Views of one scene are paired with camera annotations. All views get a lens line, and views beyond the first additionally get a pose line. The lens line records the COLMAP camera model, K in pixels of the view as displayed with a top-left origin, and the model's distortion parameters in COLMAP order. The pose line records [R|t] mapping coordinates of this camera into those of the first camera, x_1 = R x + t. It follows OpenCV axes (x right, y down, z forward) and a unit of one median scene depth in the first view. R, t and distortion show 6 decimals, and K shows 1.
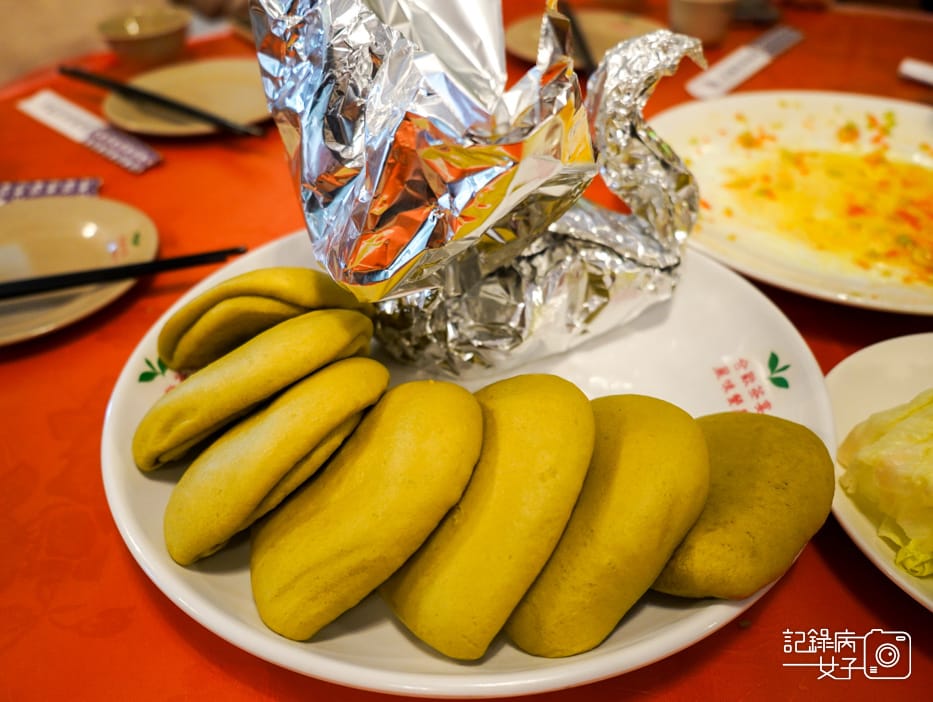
lens RADIAL K [[820.6, 0, 468.8], [0, 820.6, 328.6], [0, 0, 1]] dist [-0.018901, 0.006357]
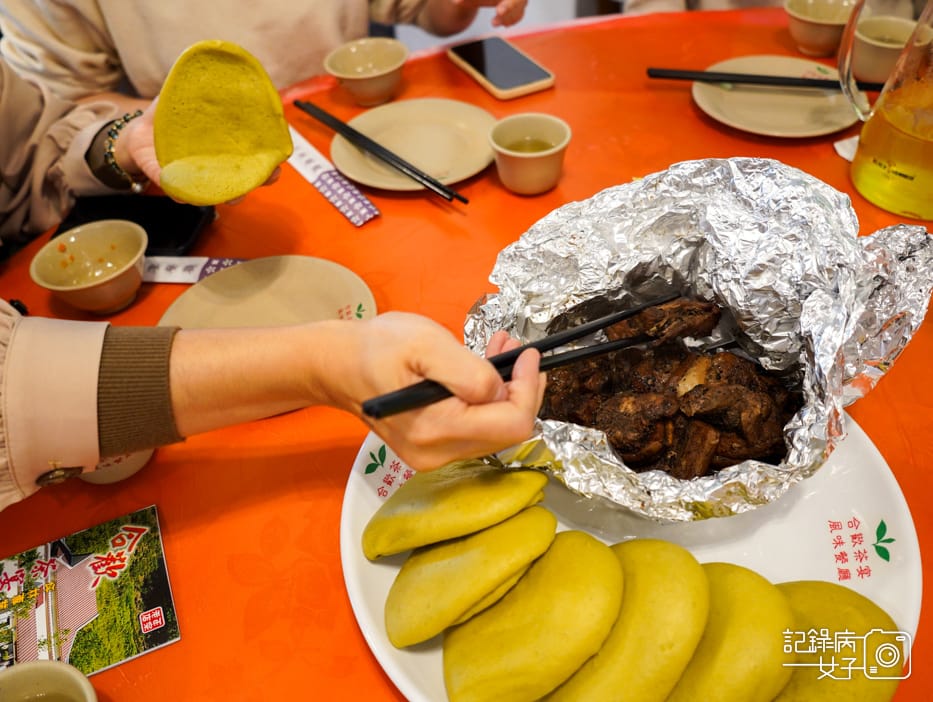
lens RADIAL K [[820.6, 0, 468.8], [0, 820.6, 328.6], [0, 0, 1]] dist [-0.018901, 0.006357]
pose [[0.976570, 0.116320, -0.181056, -0.034071], [-0.093389, 0.987052, 0.130413, -0.424704], [0.193881, -0.110449, 0.974788, -0.278099]]
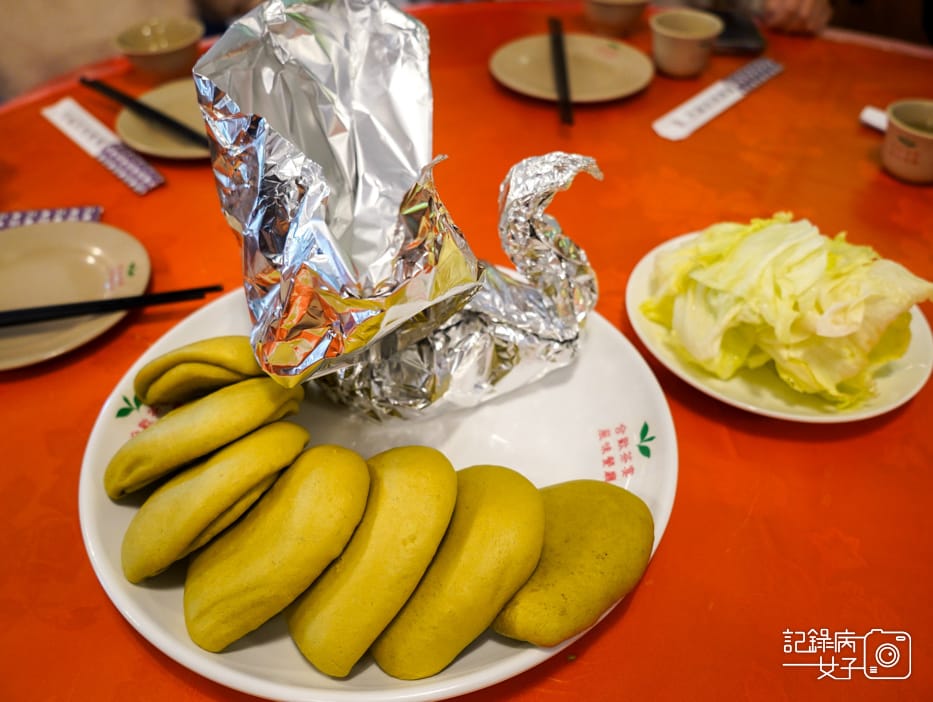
lens RADIAL K [[820.6, 0, 468.8], [0, 820.6, 328.6], [0, 0, 1]] dist [-0.018901, 0.006357]
pose [[0.997550, 0.057677, -0.039597, 0.195290], [-0.054839, 0.996083, 0.069369, -0.216958], [0.043443, -0.067027, 0.996805, -0.223942]]
